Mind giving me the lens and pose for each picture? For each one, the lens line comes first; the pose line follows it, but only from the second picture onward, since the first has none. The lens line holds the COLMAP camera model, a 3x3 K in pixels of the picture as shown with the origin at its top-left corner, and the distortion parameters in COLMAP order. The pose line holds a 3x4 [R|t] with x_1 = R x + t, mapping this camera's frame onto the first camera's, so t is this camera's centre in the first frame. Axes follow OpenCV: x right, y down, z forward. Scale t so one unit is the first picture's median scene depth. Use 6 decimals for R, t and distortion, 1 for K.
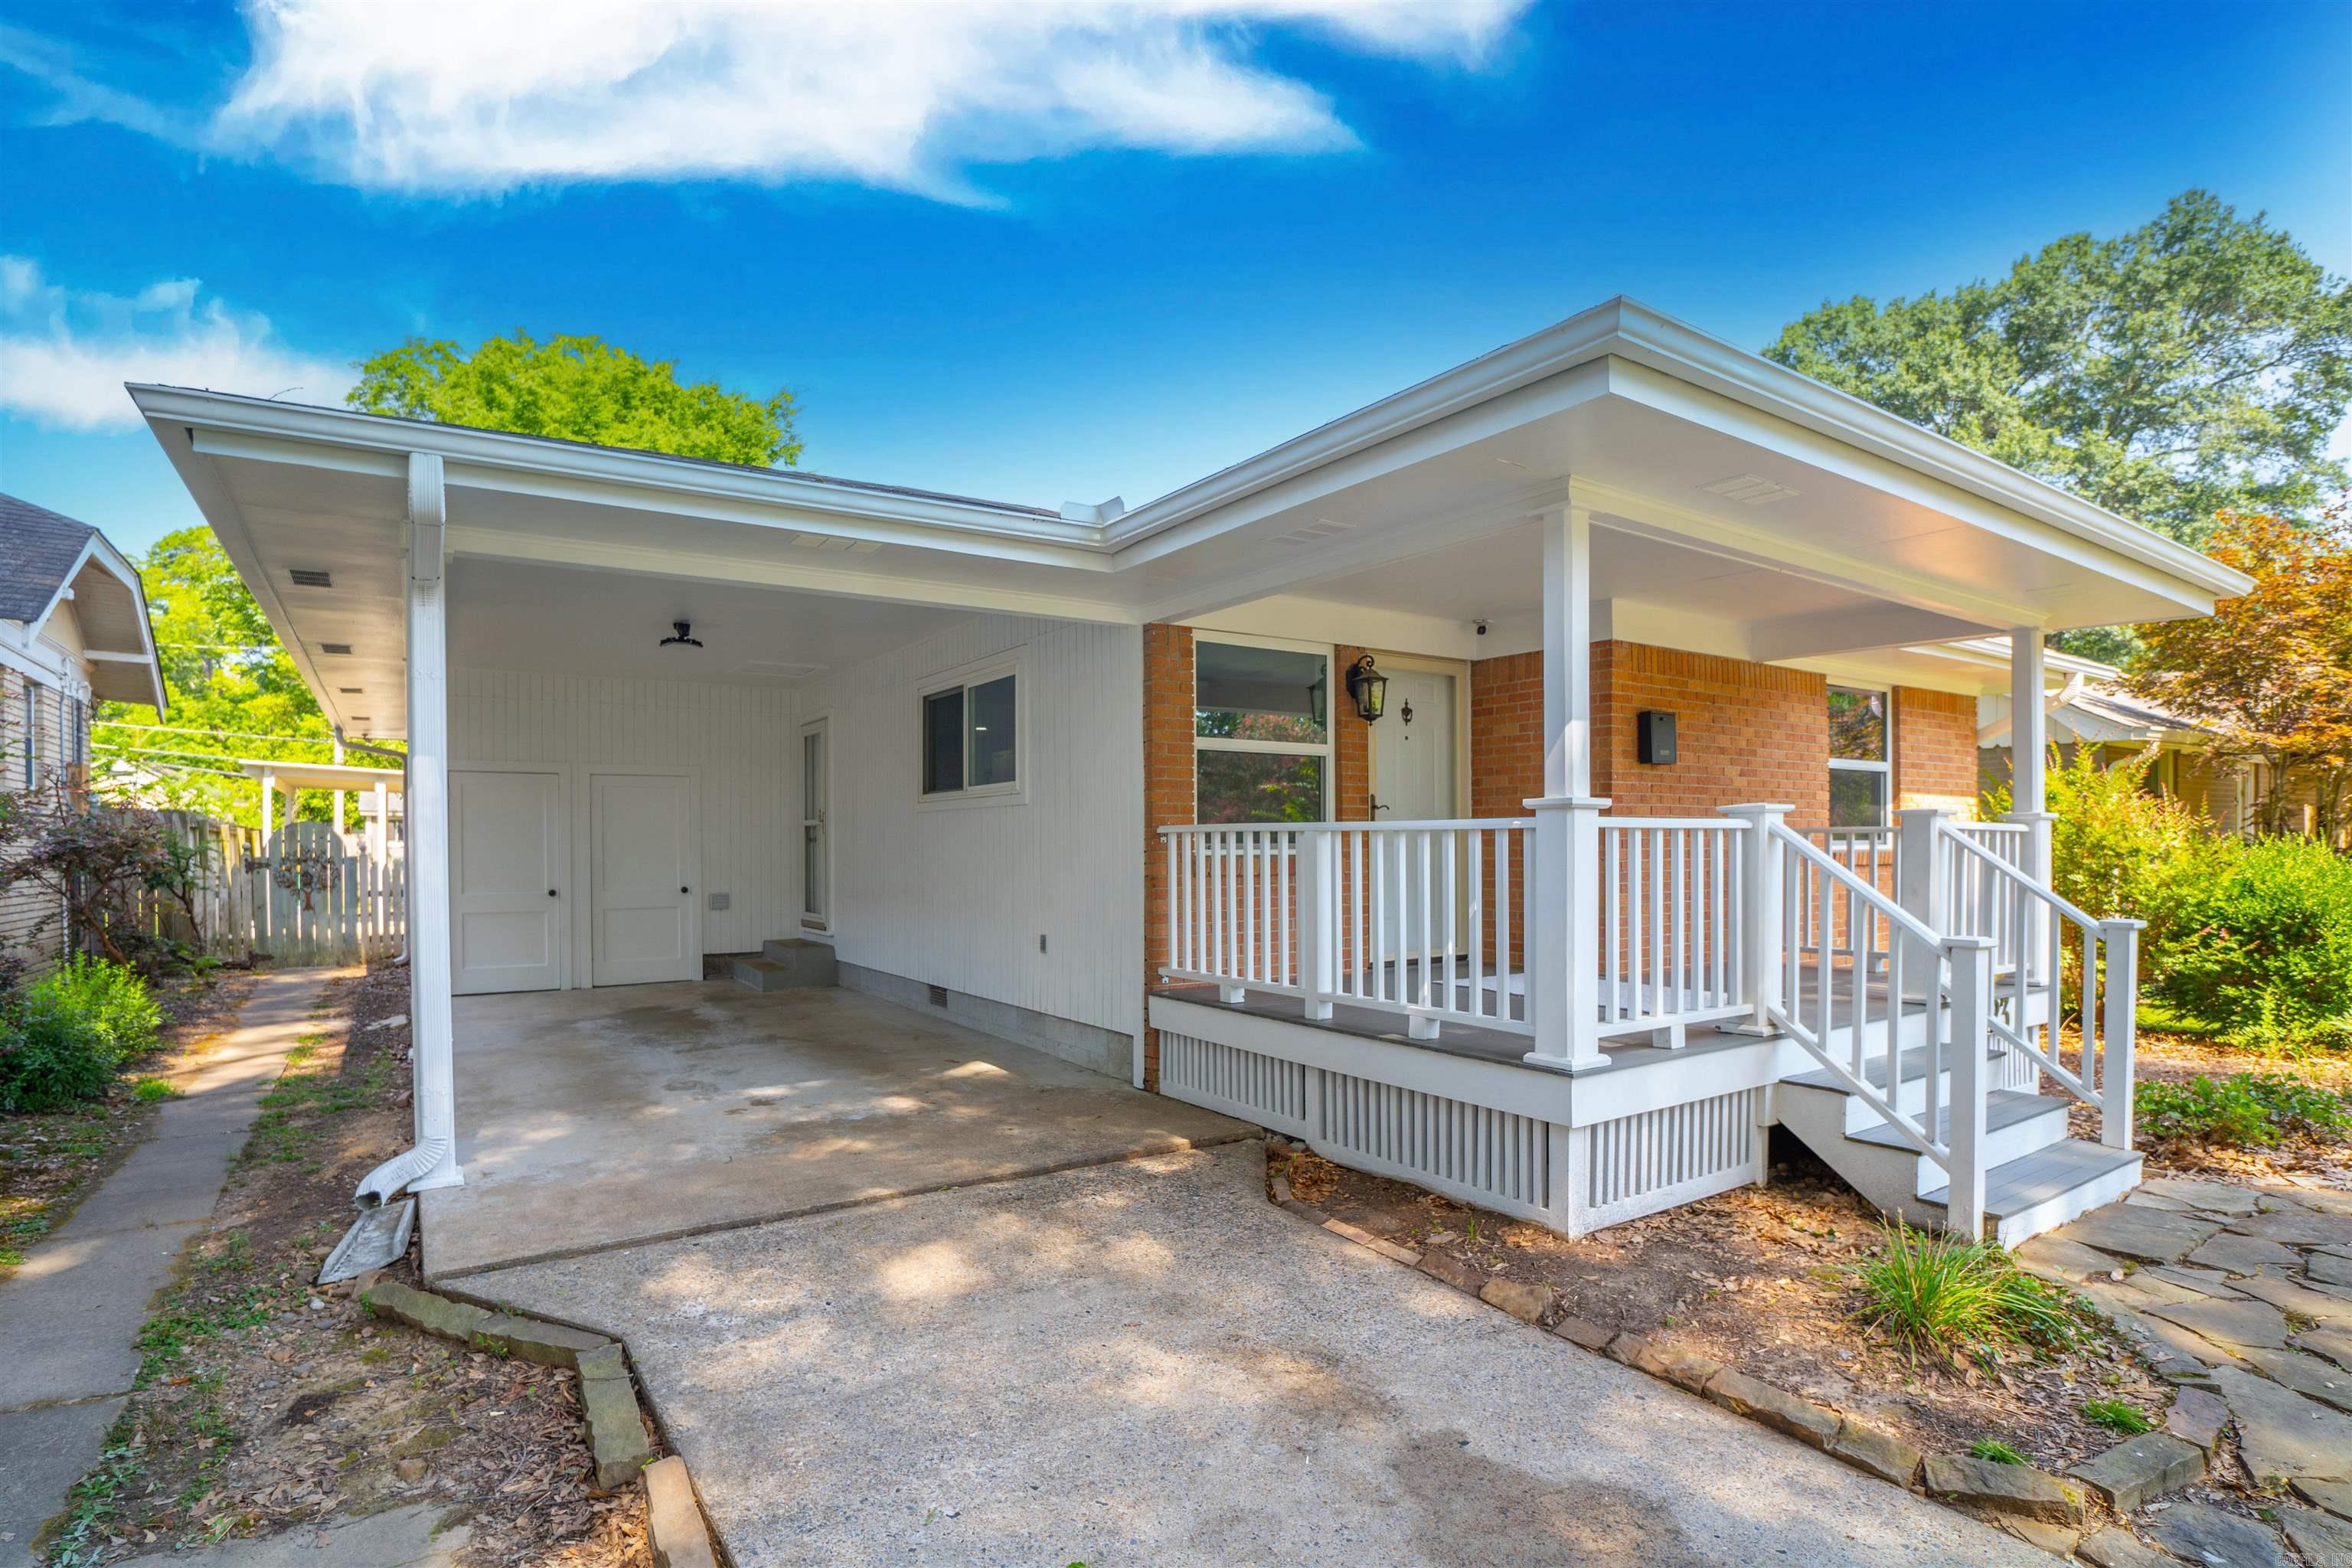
lens RADIAL K [[1187.8, 0, 1166.0], [0, 1187.8, 843.2], [0, 0, 1]] dist [-0.031930, 0.001017]
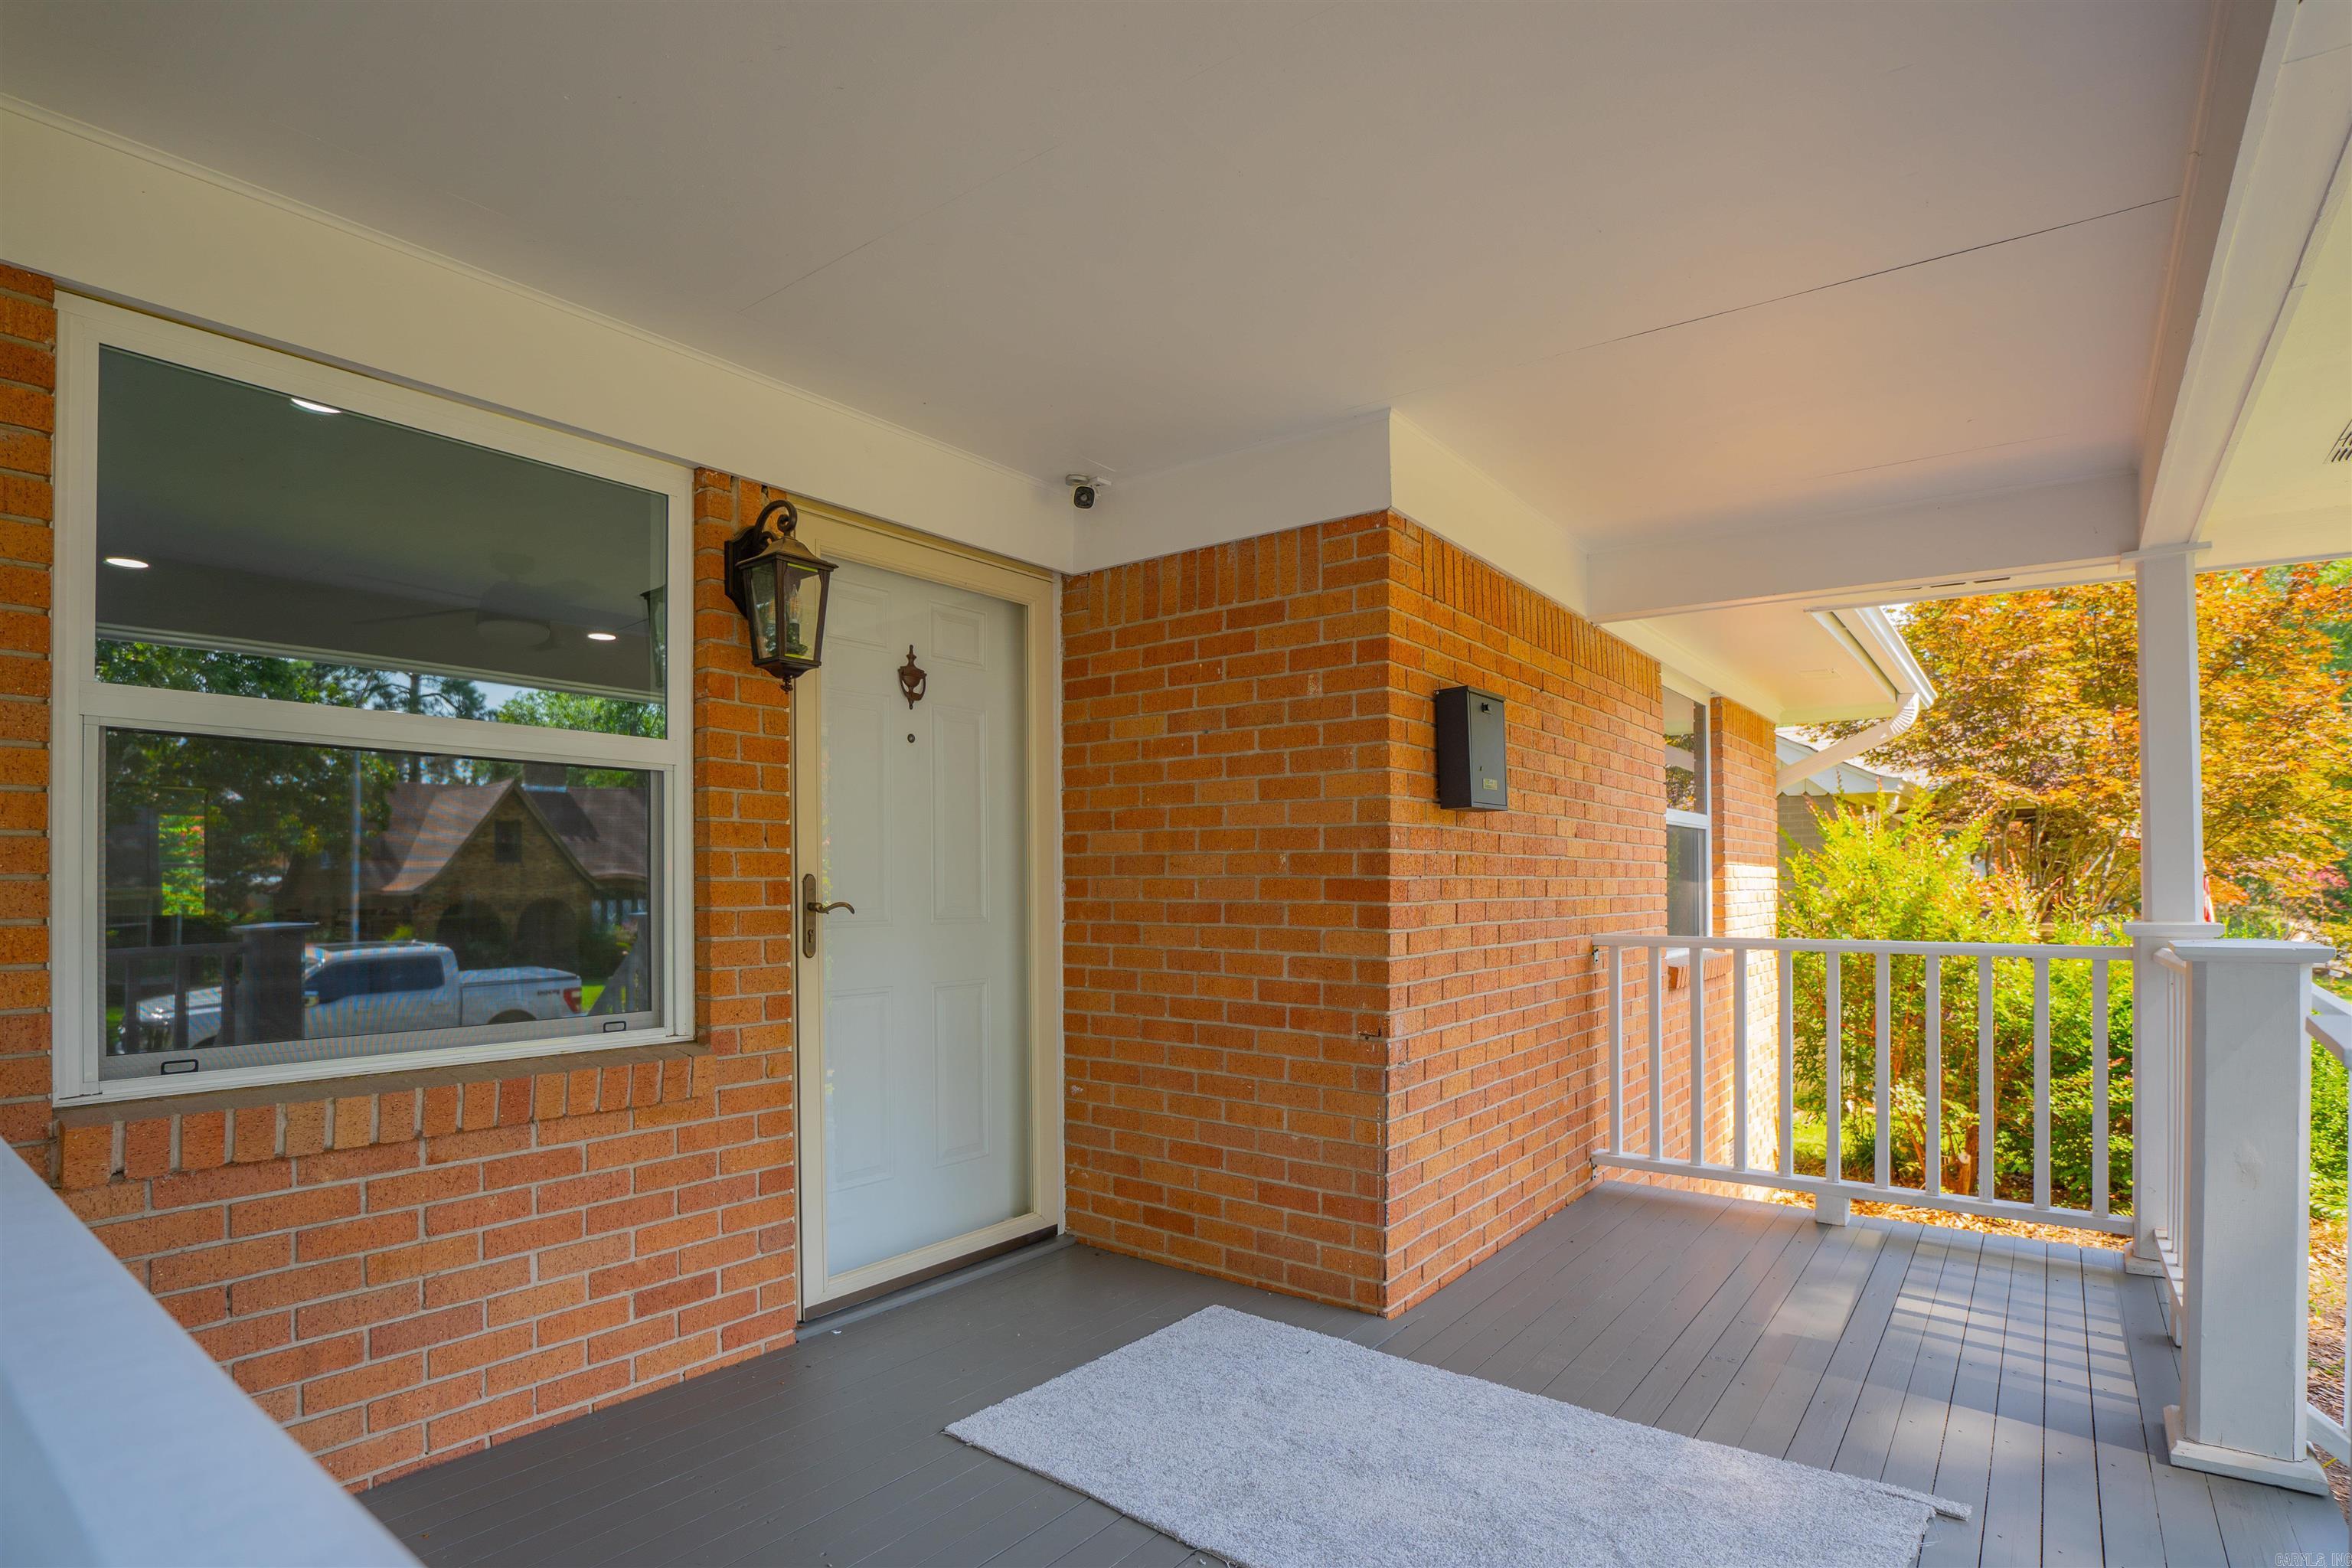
lens RADIAL K [[1184.4, 0, 1179.5], [0, 1184.4, 896.8], [0, 0, 1]] dist [-0.020511, 0.000201]
pose [[0.945208, -0.003229, 0.326454, 0.153463], [0.000070, 0.999953, 0.009690, -0.035632], [-0.326470, -0.009136, 0.945163, 0.563024]]
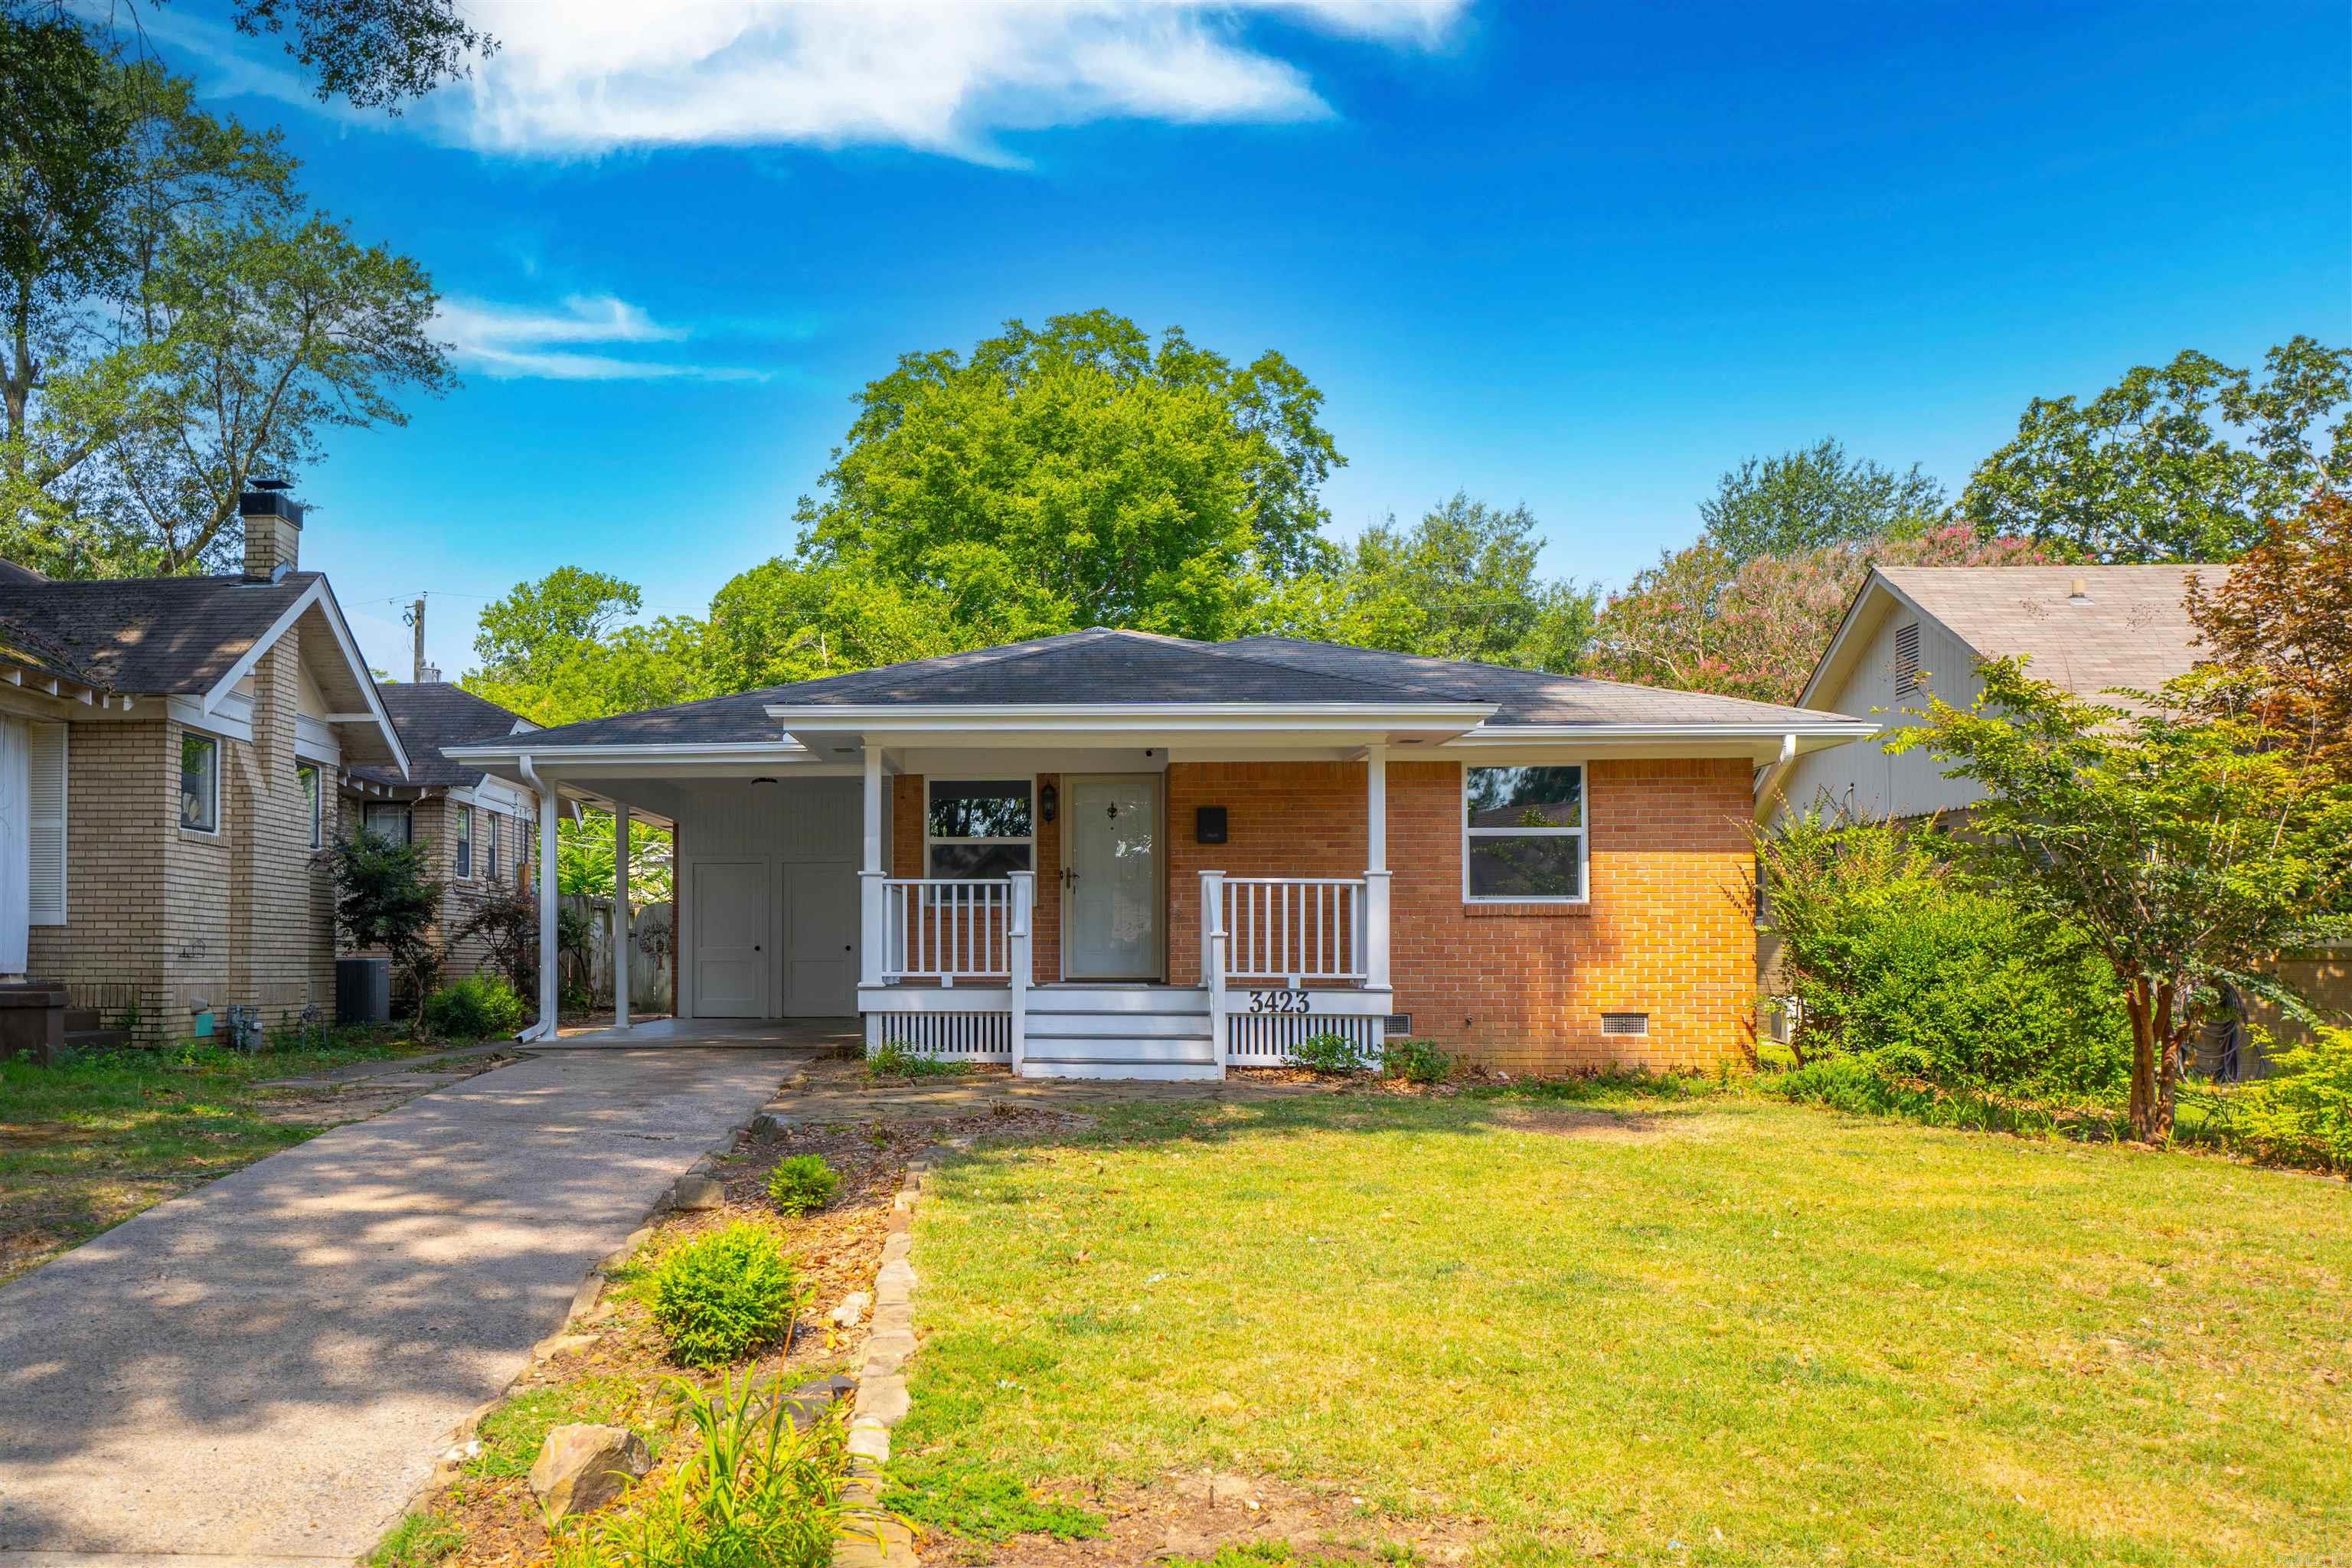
lens RADIAL K [[2113.3, 0, 883.3], [0, 2113.3, 822.0], [0, 0, 1]] dist [0.045469, -0.006757]
pose [[0.785109, -0.037227, -0.618237, 1.579468], [-0.003190, 0.997936, -0.064141, 0.070845], [0.619349, 0.052330, 0.783370, -1.207799]]
